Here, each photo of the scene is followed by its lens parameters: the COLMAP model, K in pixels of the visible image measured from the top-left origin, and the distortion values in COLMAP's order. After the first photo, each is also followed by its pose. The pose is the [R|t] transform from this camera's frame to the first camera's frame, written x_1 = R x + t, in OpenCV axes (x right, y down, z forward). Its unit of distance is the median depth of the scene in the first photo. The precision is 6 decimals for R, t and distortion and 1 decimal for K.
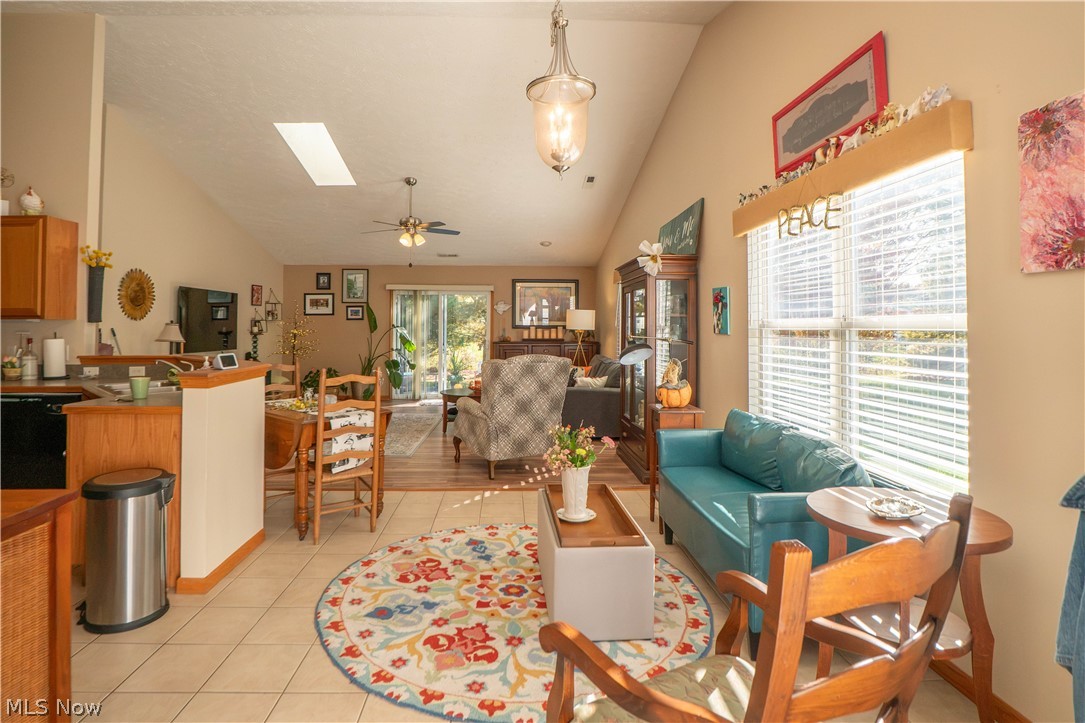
lens RADIAL K [[546.2, 0, 537.3], [0, 546.2, 310.7], [0, 0, 1]] dist [-0.032737, 0.003785]
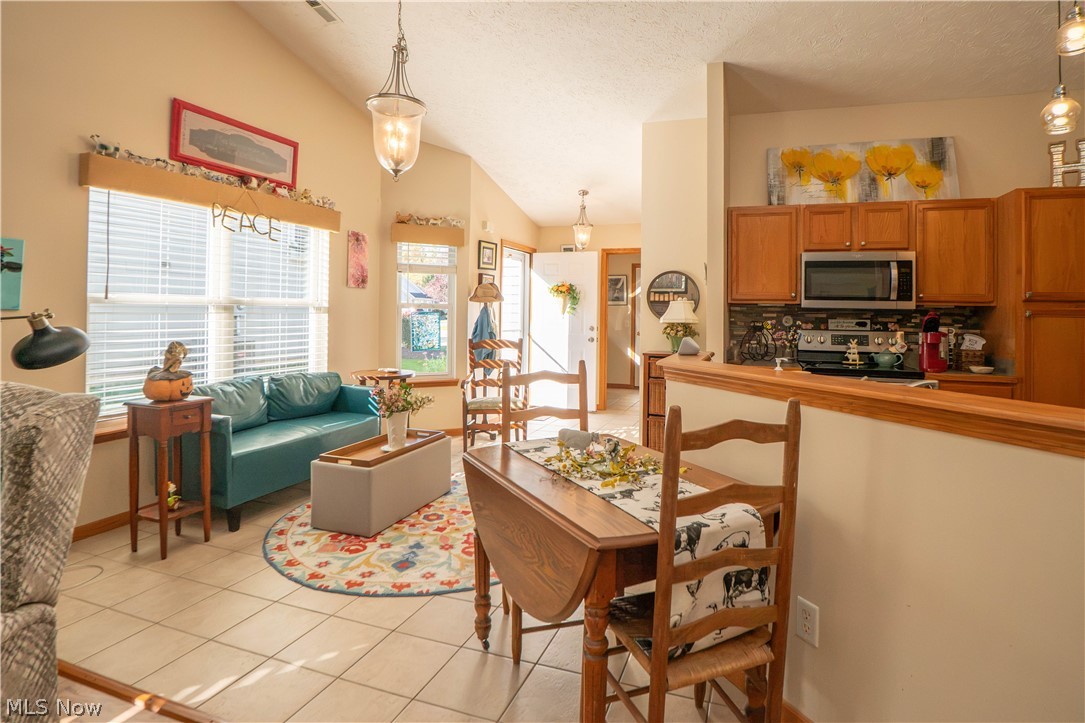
lens RADIAL K [[546.2, 0, 530.2], [0, 546.2, 315.4], [0, 0, 1]] dist [-0.032737, 0.003785]
pose [[-0.895432, -0.003463, 0.445185, -0.321672], [-0.014726, 0.999653, -0.021845, 0.034106], [-0.444955, -0.026116, -0.895172, 0.824454]]
